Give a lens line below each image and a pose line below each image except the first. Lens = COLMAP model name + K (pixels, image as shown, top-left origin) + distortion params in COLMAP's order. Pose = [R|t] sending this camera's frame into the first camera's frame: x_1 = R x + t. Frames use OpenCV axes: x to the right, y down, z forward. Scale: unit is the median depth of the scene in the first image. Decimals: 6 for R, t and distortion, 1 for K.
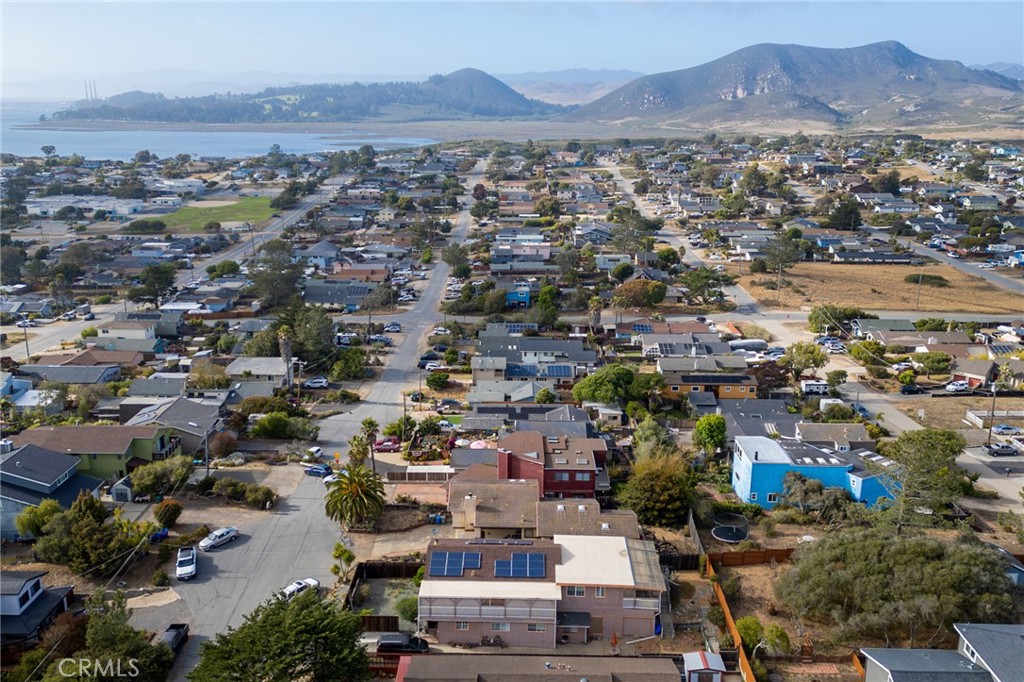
lens RADIAL K [[853.6, 0, 512.0], [0, 853.6, 341.0], [0, 0, 1]] dist [0.102913, -0.101094]
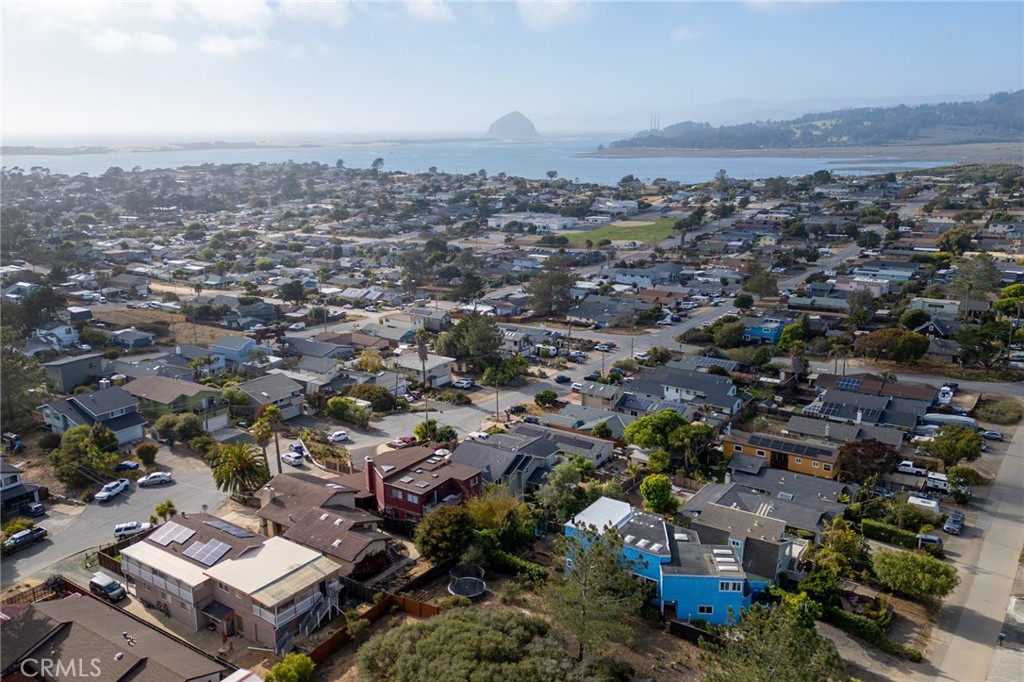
lens RADIAL K [[820.7, 0, 512.0], [0, 820.7, 341.0], [0, 0, 1]] dist [0.094346, -0.094485]
pose [[0.834072, 0.123466, -0.537661, 0.272708], [-0.133880, 0.990799, 0.019836, -0.024675], [0.535163, 0.055437, 0.842928, 0.091504]]
